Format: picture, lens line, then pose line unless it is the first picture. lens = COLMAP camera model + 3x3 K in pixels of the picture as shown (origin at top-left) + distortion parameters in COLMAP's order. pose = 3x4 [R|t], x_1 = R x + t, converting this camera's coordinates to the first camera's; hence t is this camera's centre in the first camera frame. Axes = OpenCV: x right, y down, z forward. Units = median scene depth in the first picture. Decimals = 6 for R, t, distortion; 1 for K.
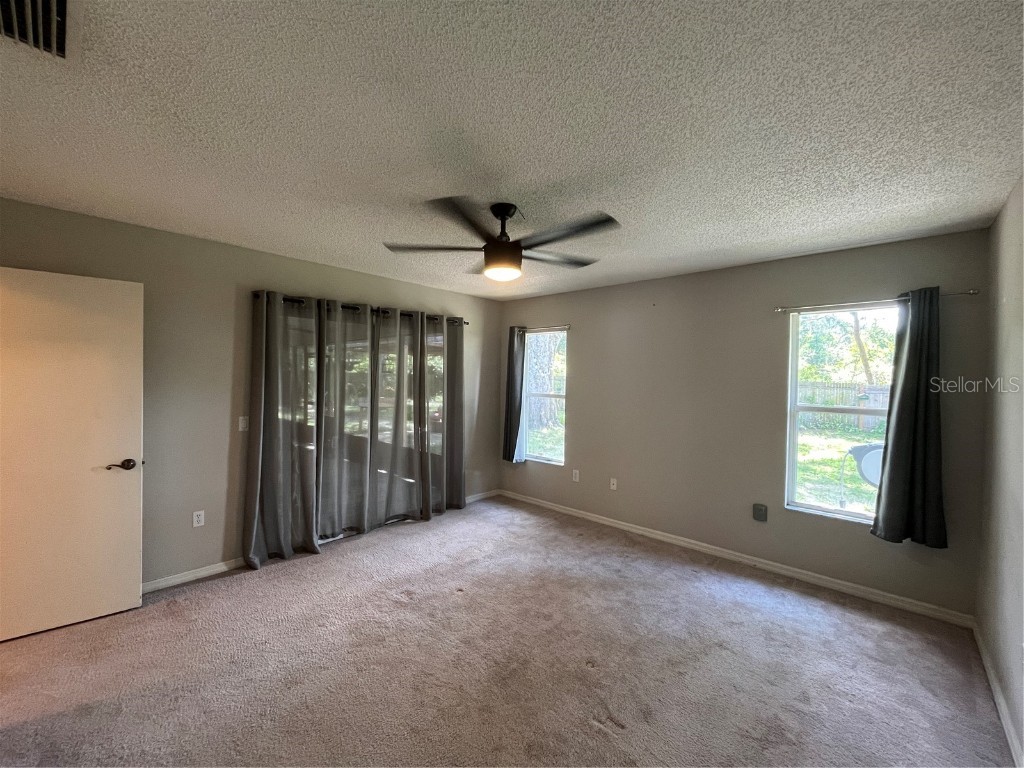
lens RADIAL K [[416.9, 0, 512.8], [0, 416.9, 382.7], [0, 0, 1]] dist [0.000196, -0.000035]
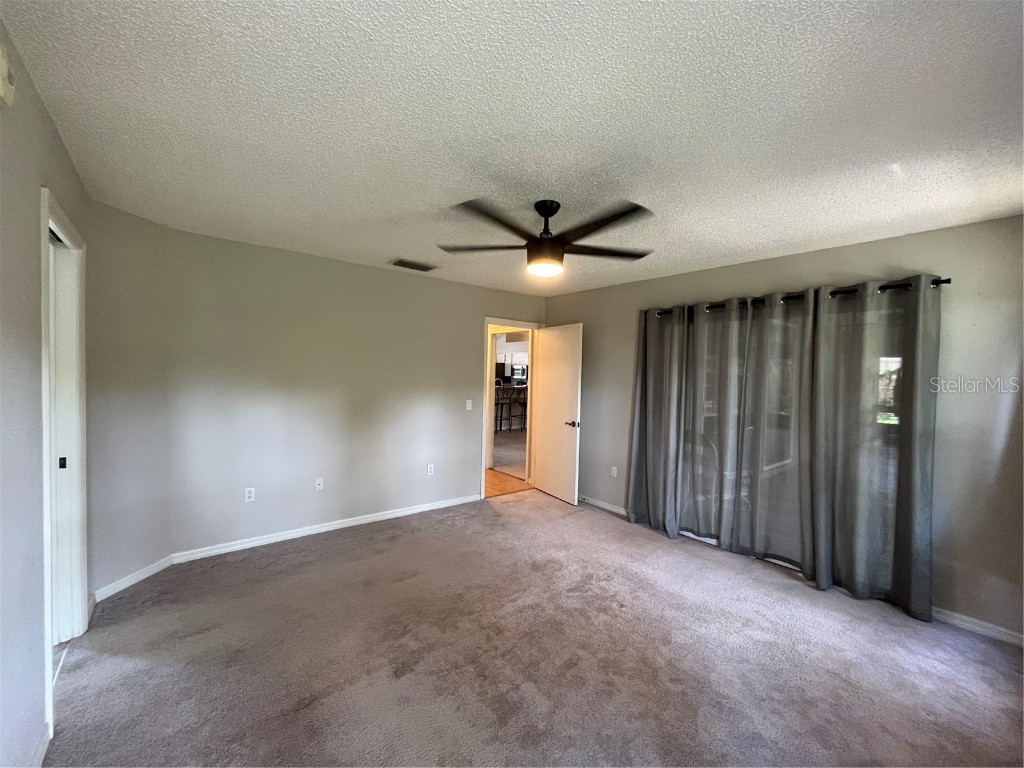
lens RADIAL K [[416.9, 0, 512.8], [0, 416.9, 382.7], [0, 0, 1]] dist [0.000196, -0.000035]
pose [[-0.140647, 0.007329, -0.990033, 0.720982], [-0.035910, 0.999277, 0.012498, 0.001507], [0.989408, 0.037310, -0.140282, 0.777597]]
